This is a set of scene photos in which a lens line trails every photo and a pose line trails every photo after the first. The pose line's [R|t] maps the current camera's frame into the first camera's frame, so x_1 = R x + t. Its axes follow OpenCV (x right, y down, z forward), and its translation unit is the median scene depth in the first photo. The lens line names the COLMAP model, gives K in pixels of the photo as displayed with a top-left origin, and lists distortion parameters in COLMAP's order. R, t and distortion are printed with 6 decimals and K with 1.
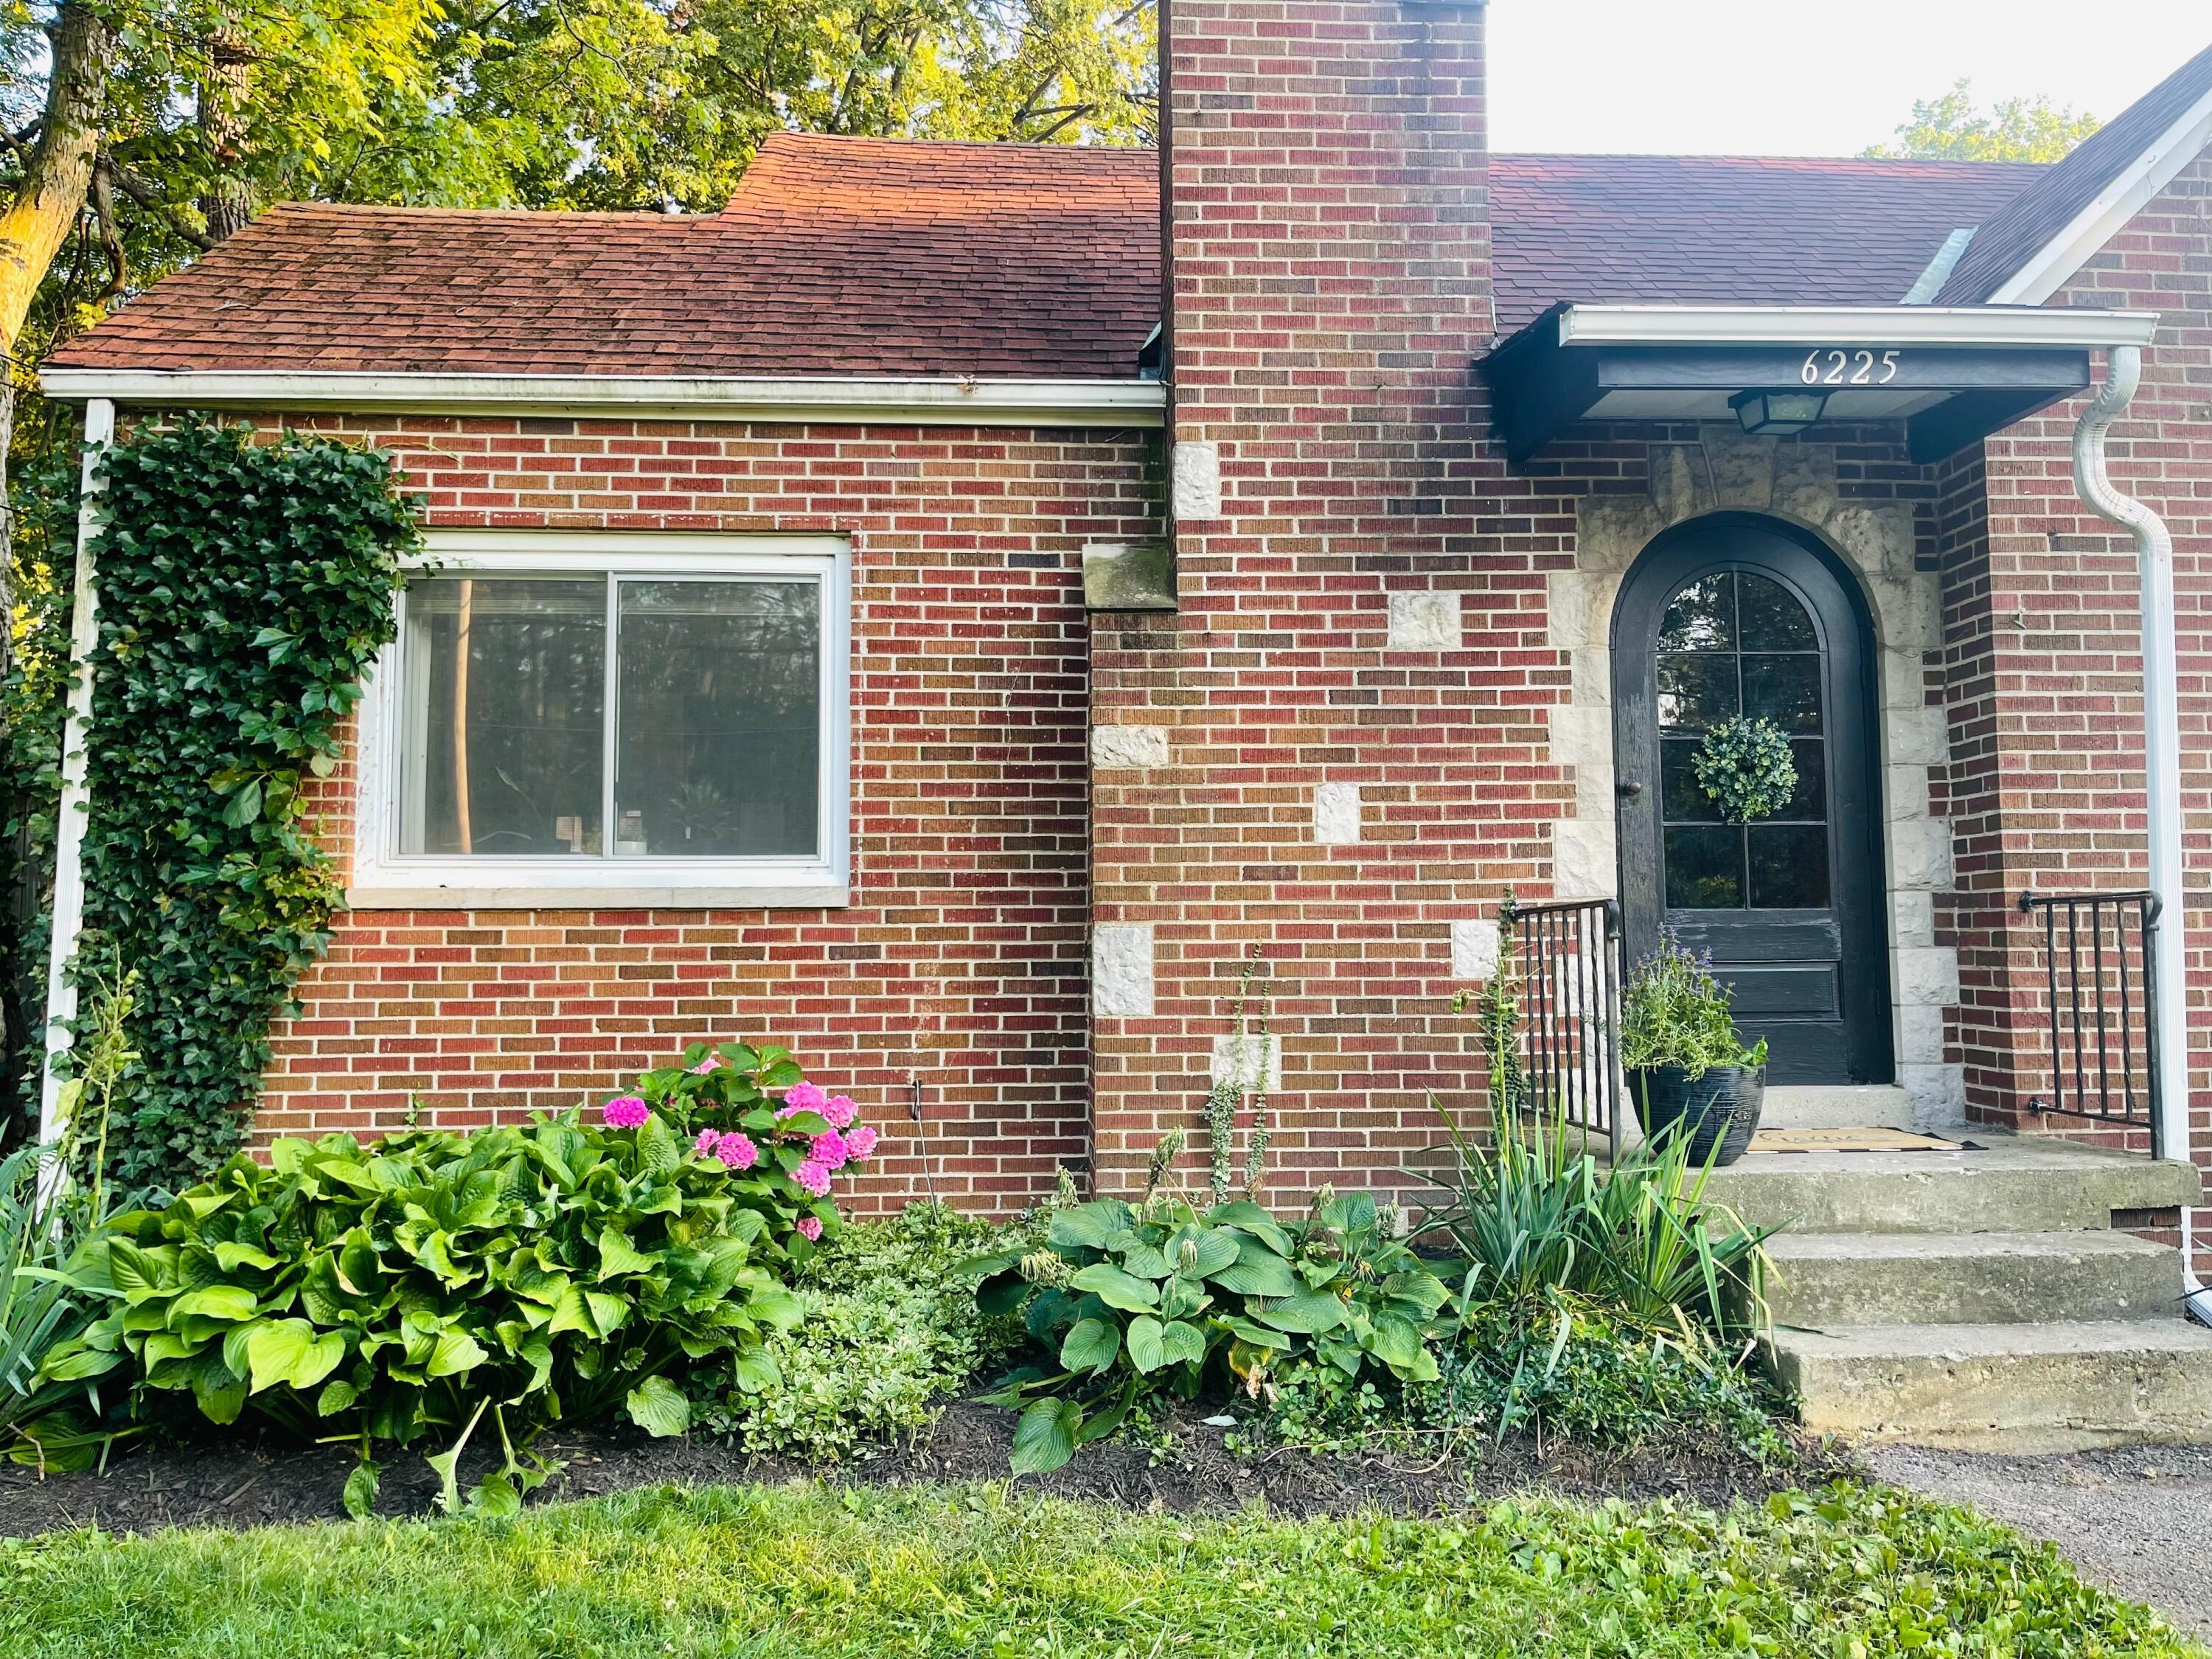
lens RADIAL K [[1686.7, 0, 1106.0], [0, 1686.7, 829.5], [0, 0, 1]] dist [0.121740, -0.210706]
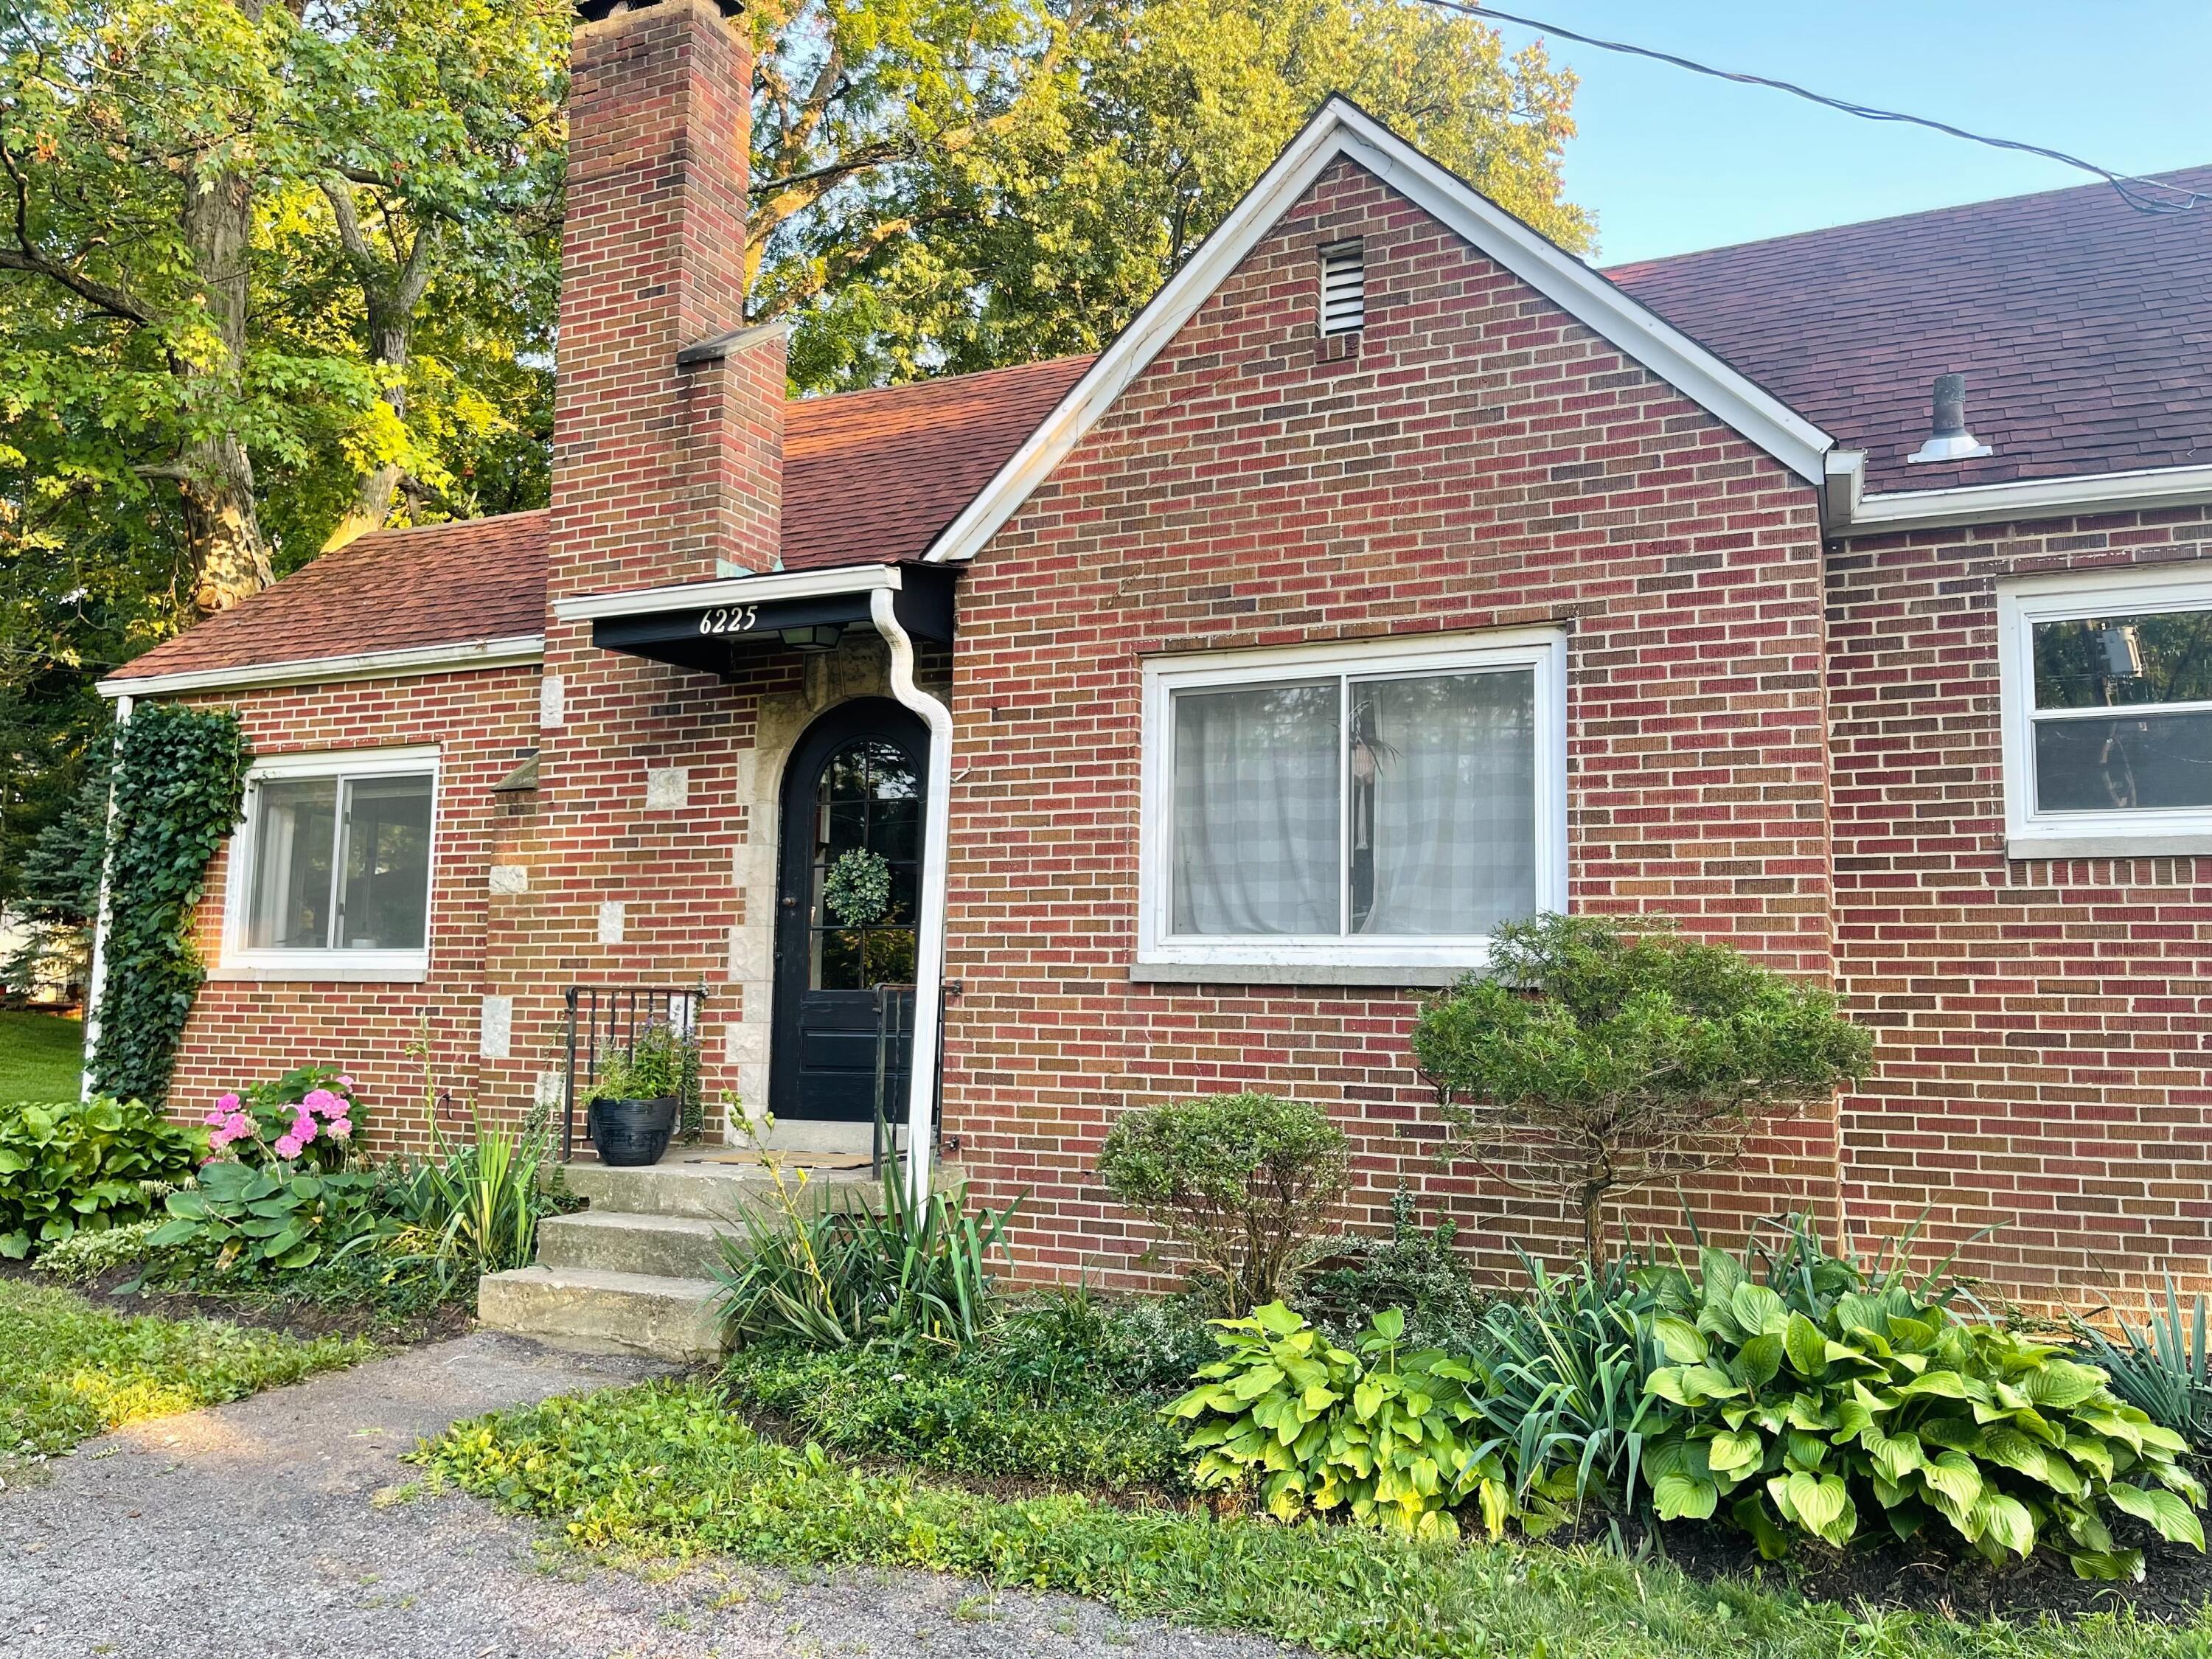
lens RADIAL K [[1679.3, 0, 1111.8], [0, 1679.3, 840.8], [0, 0, 1]] dist [0.076667, -0.104922]
pose [[0.882583, -0.027980, -0.469324, 1.194400], [0.017284, 0.999484, -0.027084, -0.032933], [0.469840, 0.015793, 0.882611, -0.091415]]
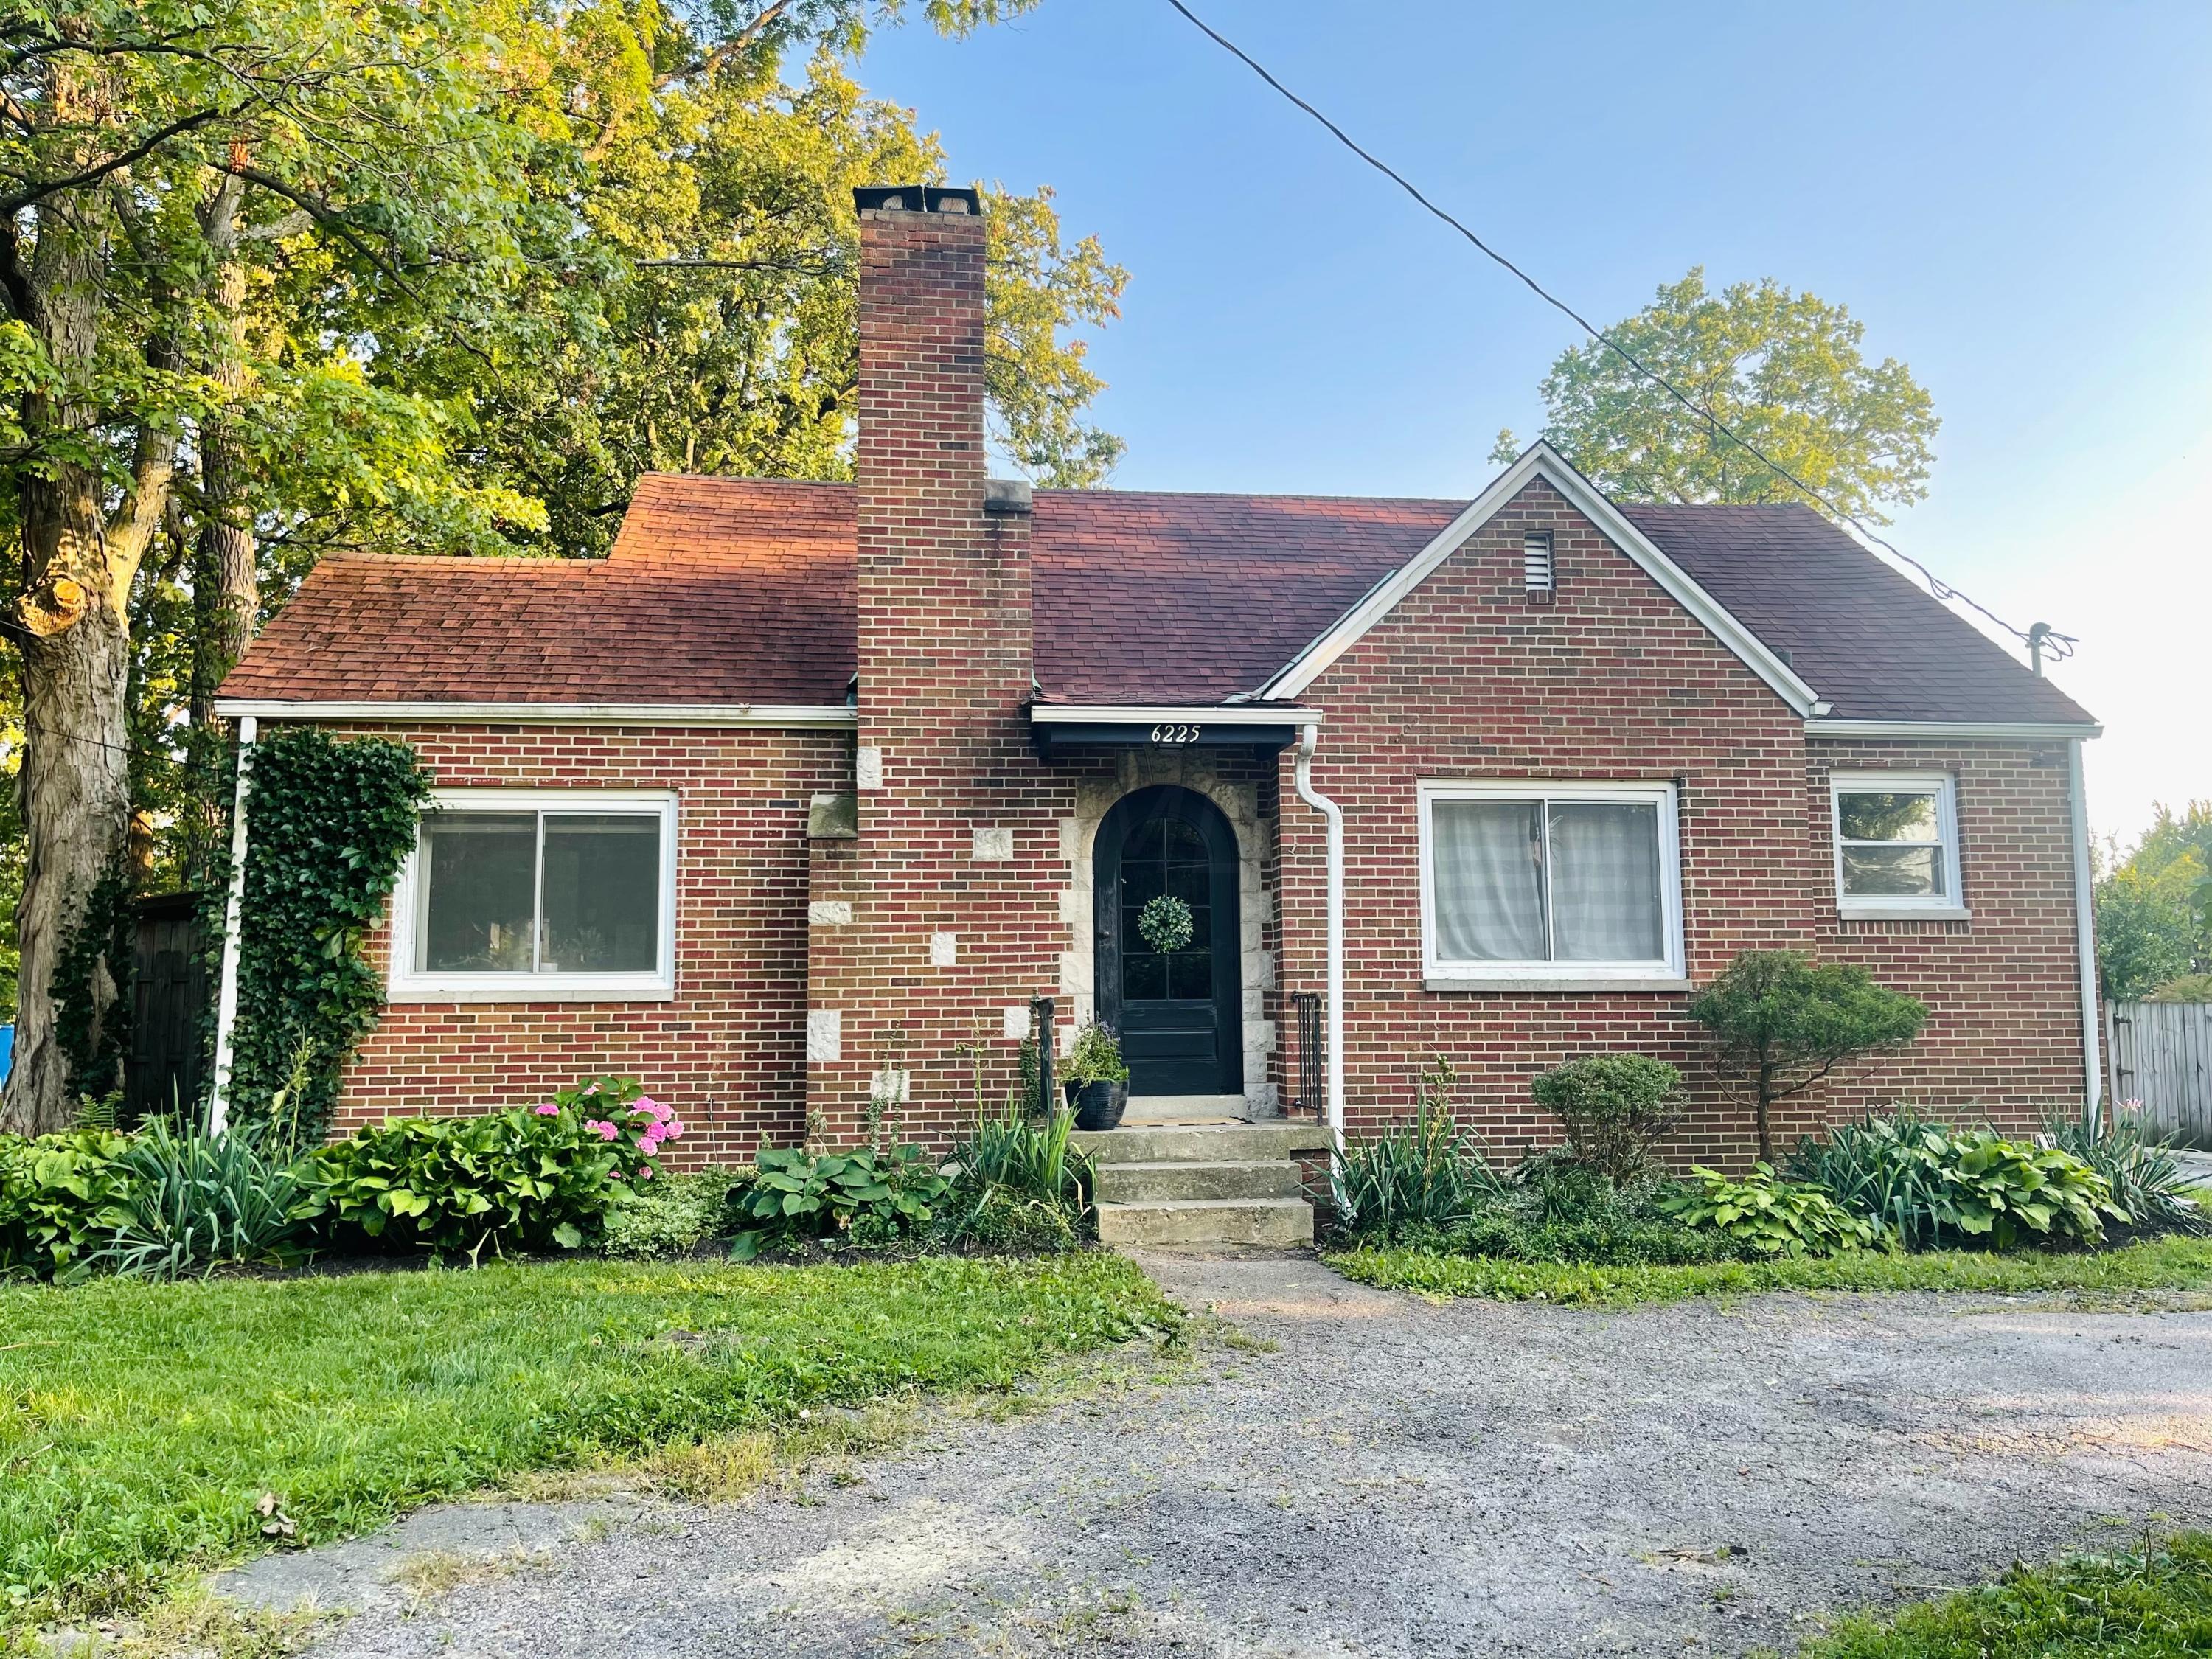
lens RADIAL K [[1676.9, 0, 1105.2], [0, 1676.9, 838.7], [0, 0, 1]] dist [0.104129, -0.213137]
pose [[0.998065, 0.003458, 0.062080, 0.196181], [-0.001294, 0.999391, -0.034856, -0.065549], [-0.062163, 0.034708, 0.997462, -0.829099]]
